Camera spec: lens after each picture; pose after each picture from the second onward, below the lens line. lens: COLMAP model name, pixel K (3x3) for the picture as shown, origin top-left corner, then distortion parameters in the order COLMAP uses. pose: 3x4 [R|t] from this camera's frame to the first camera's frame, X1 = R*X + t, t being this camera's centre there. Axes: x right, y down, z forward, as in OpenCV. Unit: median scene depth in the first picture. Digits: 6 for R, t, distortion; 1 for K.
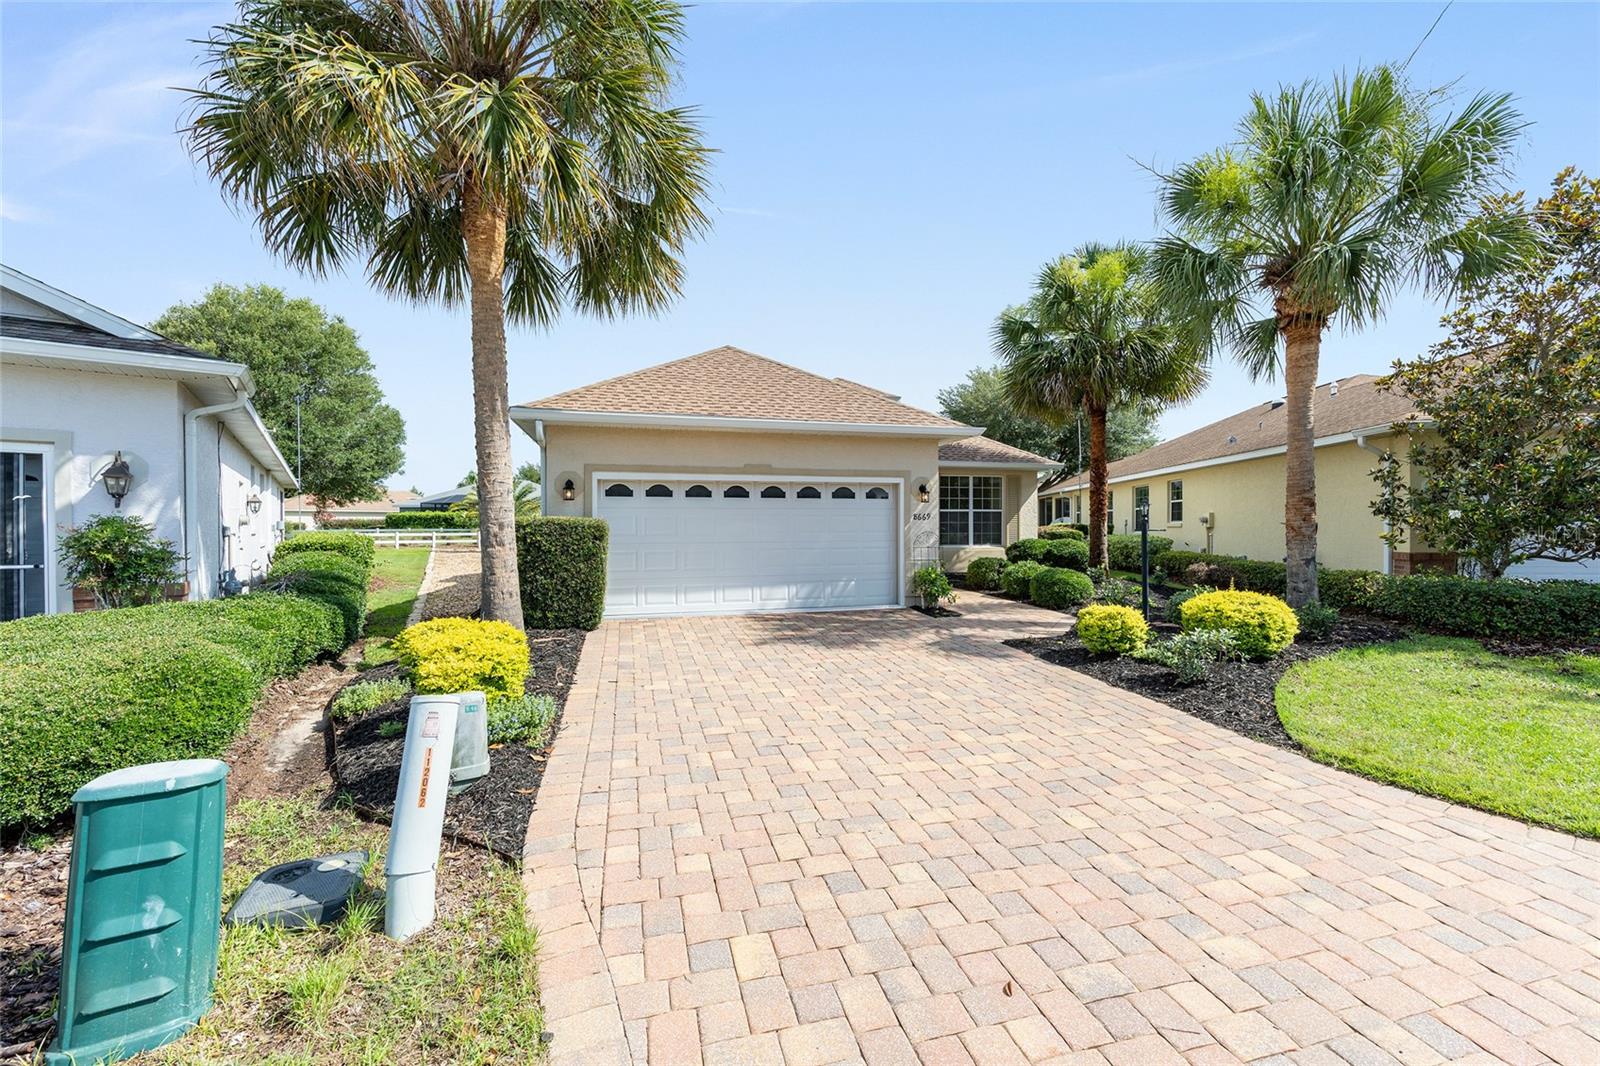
lens RADIAL K [[644.0, 0, 802.3], [0, 644.0, 531.9], [0, 0, 1]] dist [-0.003049, 0.000493]
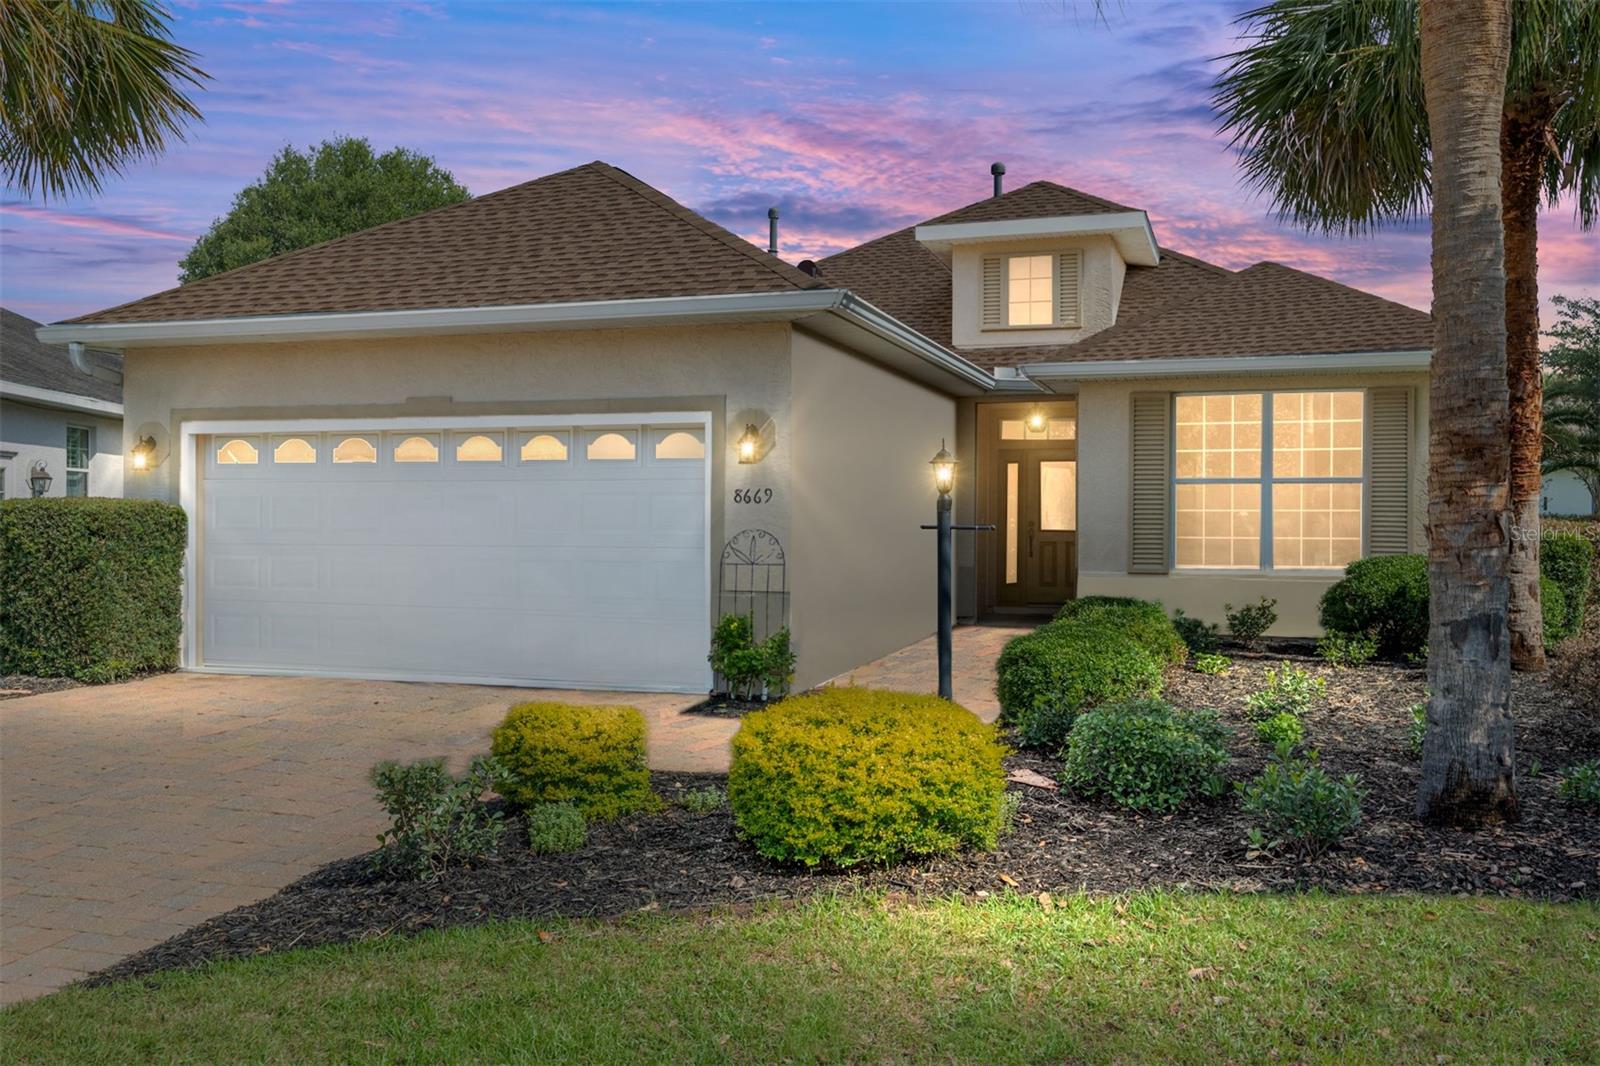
lens RADIAL K [[1382.4, 0, 800.0], [0, 1382.4, 533.0], [0, 0, 1]] dist [0.009277, -0.007144]
pose [[0.843988, 0.010980, -0.536250, 0.807947], [-0.010813, 0.999936, 0.003457, -0.001390], [0.536254, 0.002881, 0.844052, 0.218609]]
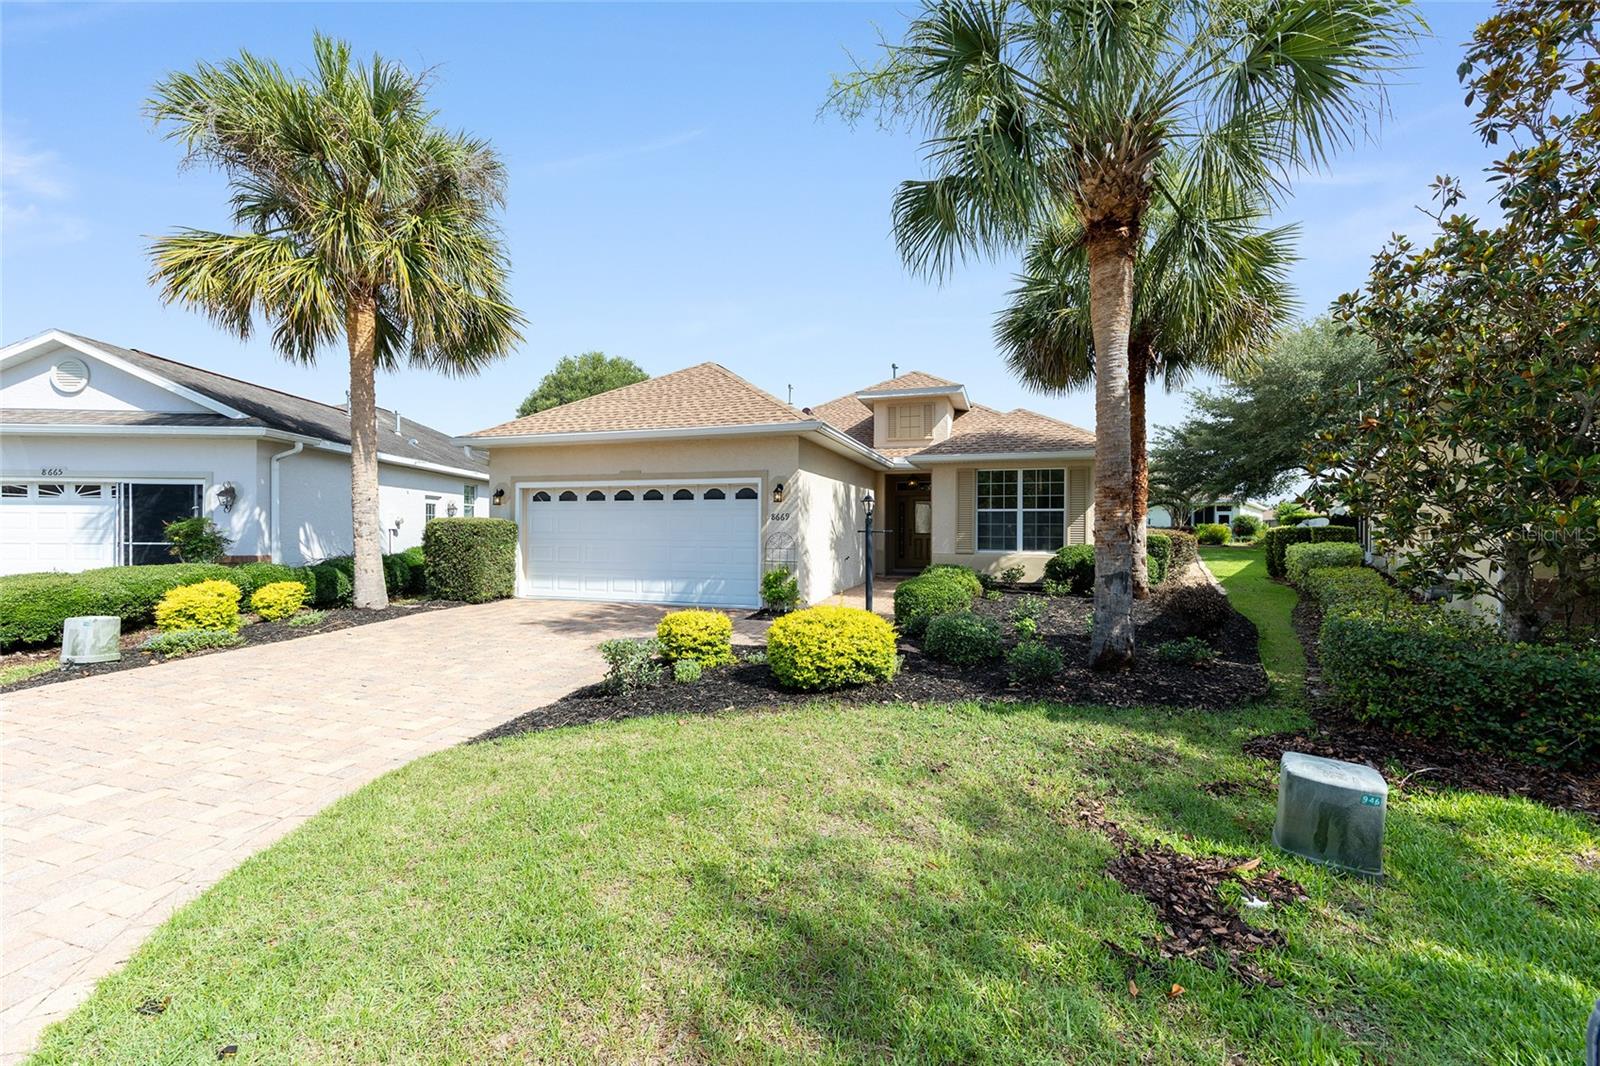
lens RADIAL K [[640.7, 0, 801.6], [0, 640.7, 532.7], [0, 0, 1]] dist [-0.002497, -0.000121]
pose [[0.841706, 0.010000, -0.539844, 0.808081], [-0.011901, 0.999929, -0.000033, -0.000159], [0.539805, 0.006453, 0.841765, 0.224702]]
